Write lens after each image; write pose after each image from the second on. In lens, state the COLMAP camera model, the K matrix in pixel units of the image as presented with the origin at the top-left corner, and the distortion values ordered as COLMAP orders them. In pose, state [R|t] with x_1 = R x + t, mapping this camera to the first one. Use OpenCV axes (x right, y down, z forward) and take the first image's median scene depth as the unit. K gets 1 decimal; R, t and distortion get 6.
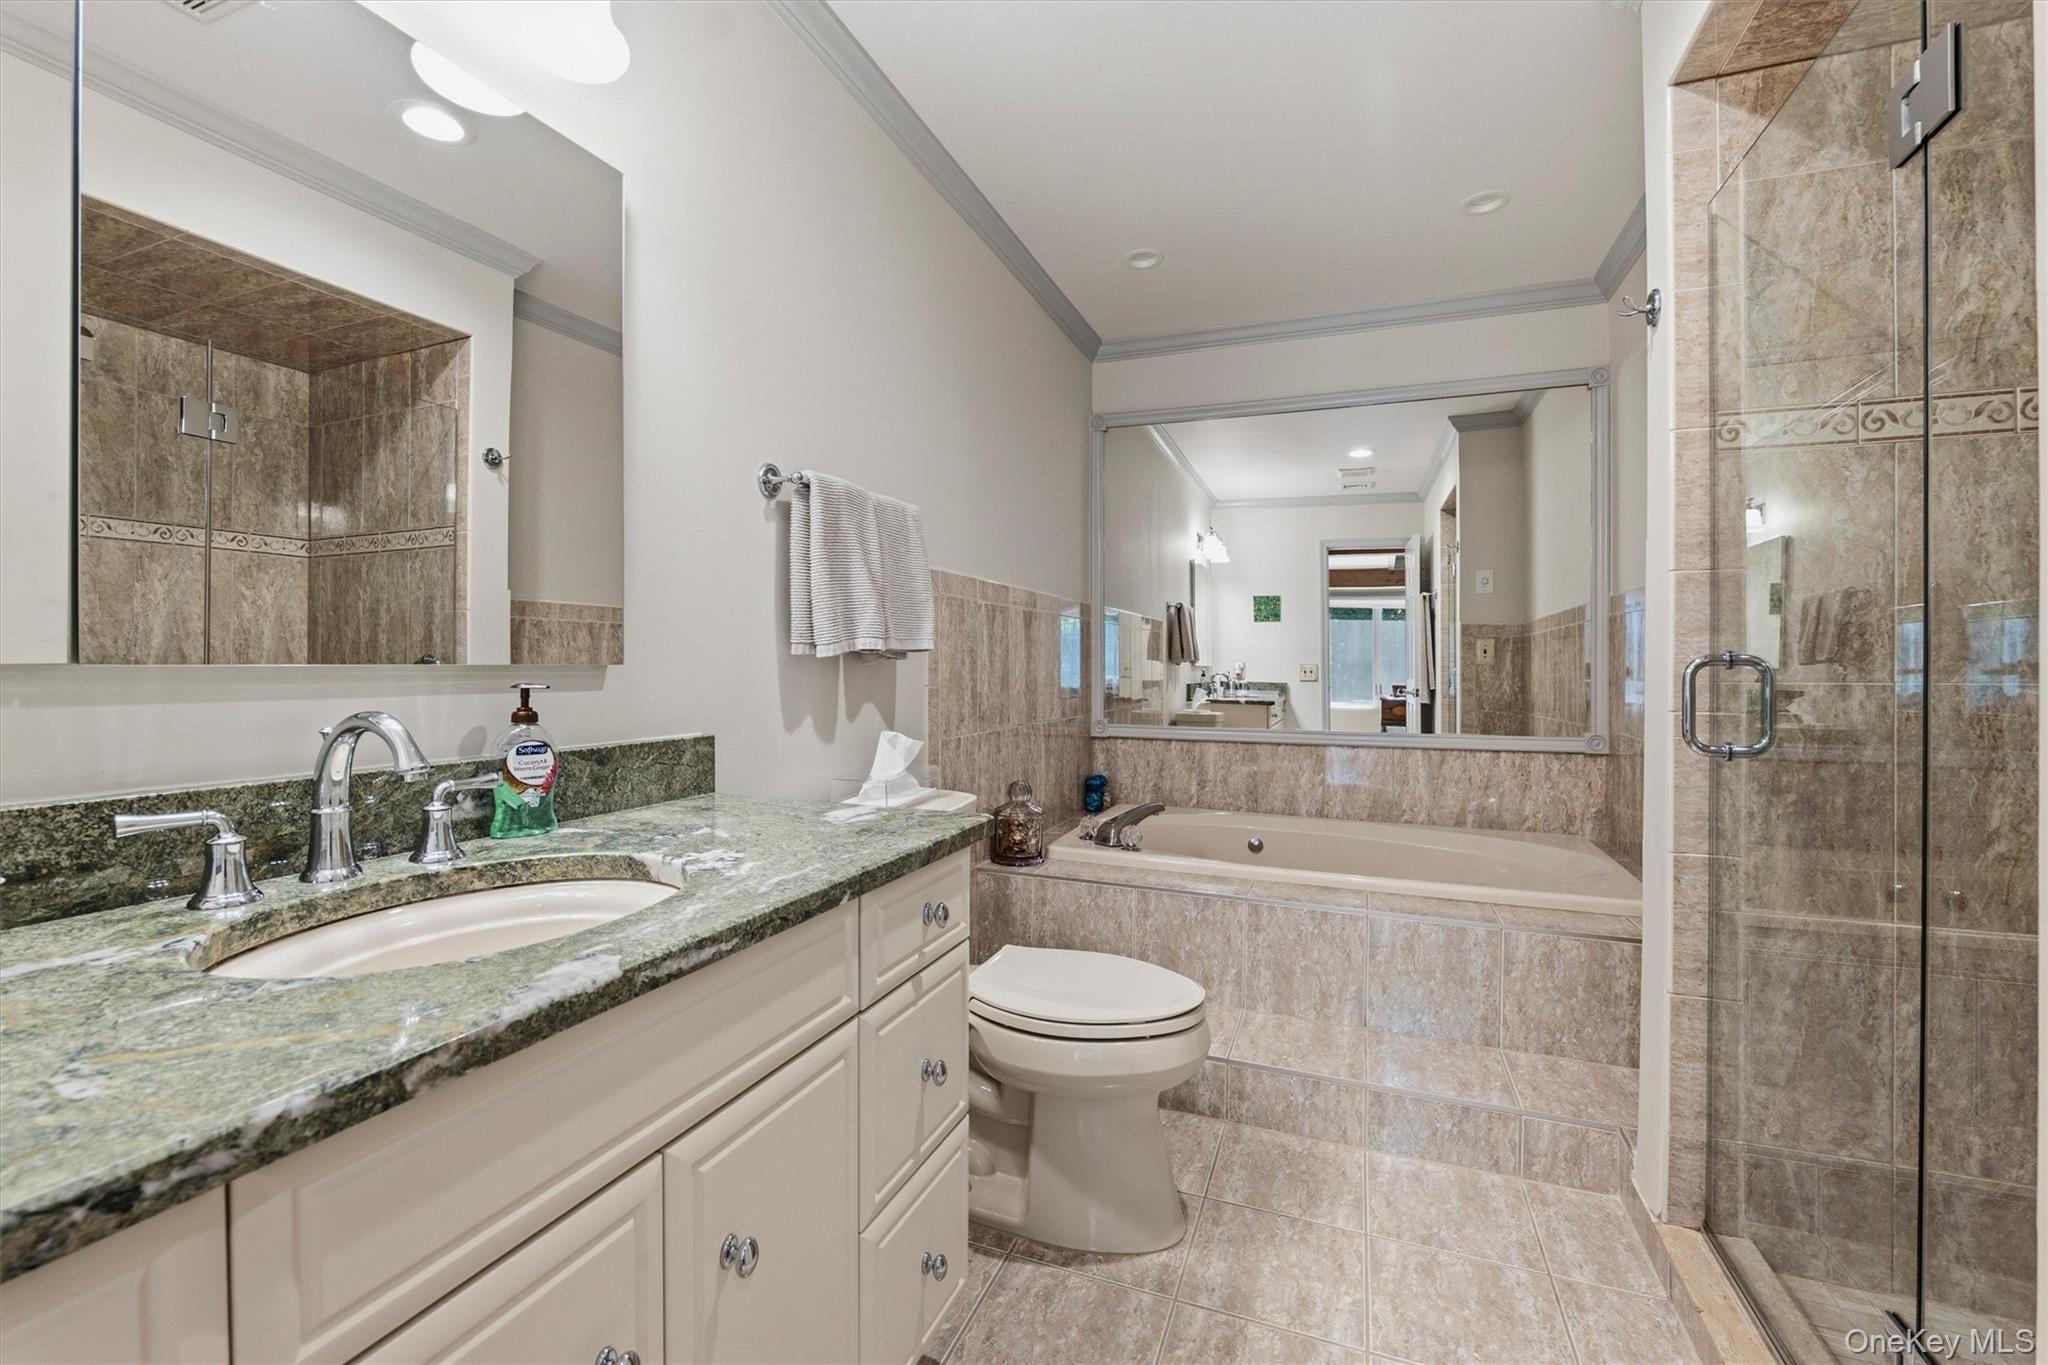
lens RADIAL K [[850.8, 0, 1023.0], [0, 850.8, 676.0], [0, 0, 1]] dist [-0.011938, 0.003041]
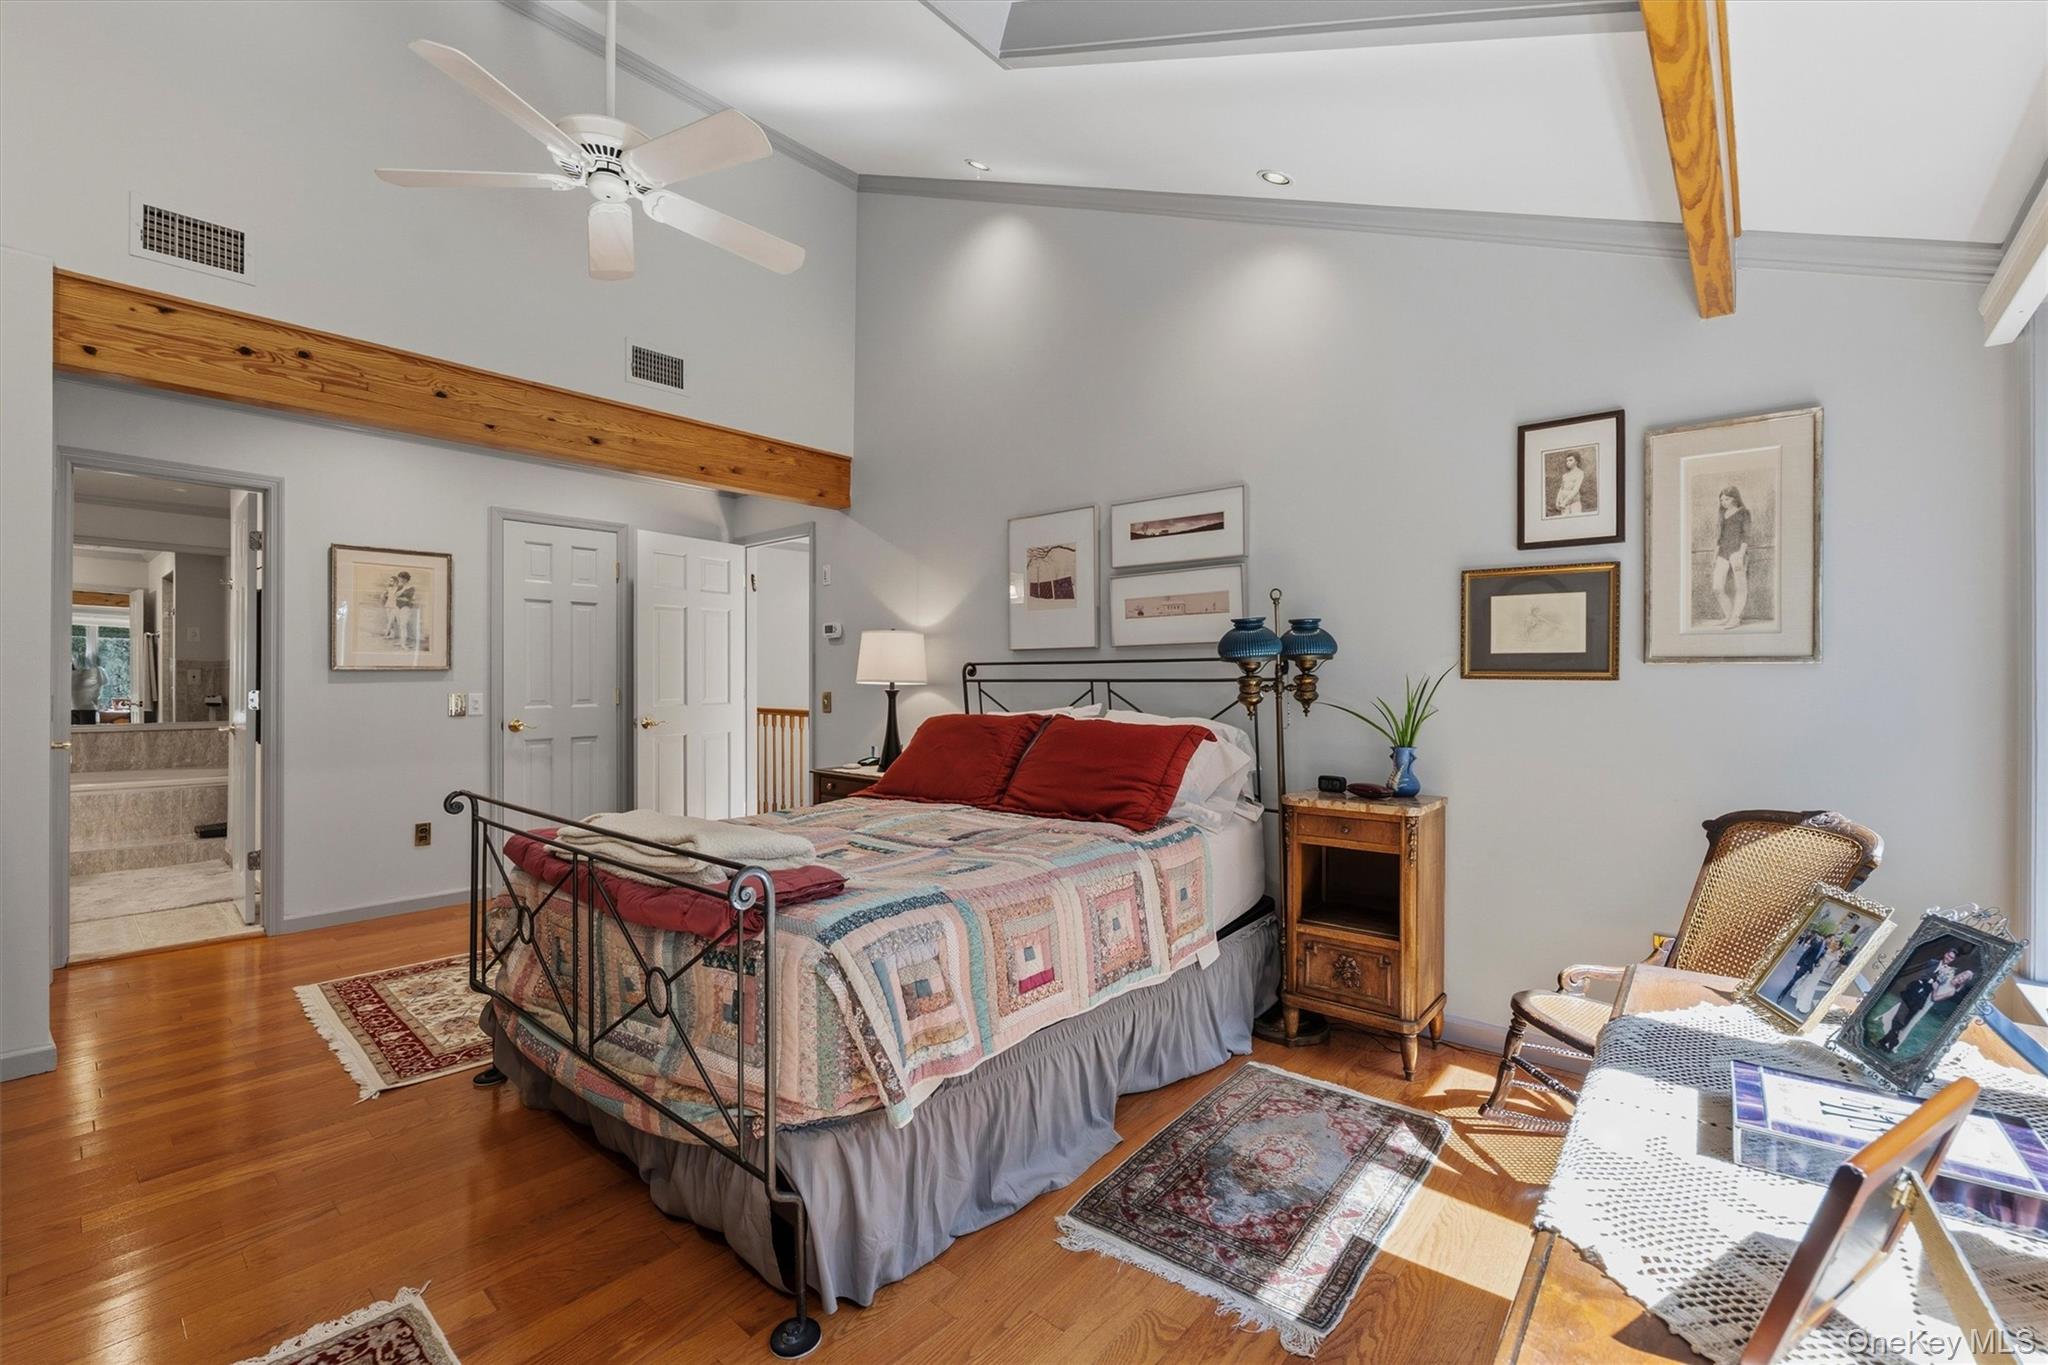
lens RADIAL K [[850.8, 0, 1022.5], [0, 850.8, 686.3], [0, 0, 1]] dist [-0.011938, 0.003041]
pose [[0.328992, -0.013646, 0.944234, -0.475795], [0.008832, 0.999896, 0.011373, -0.014871], [-0.944291, 0.004598, 0.329079, -1.063261]]
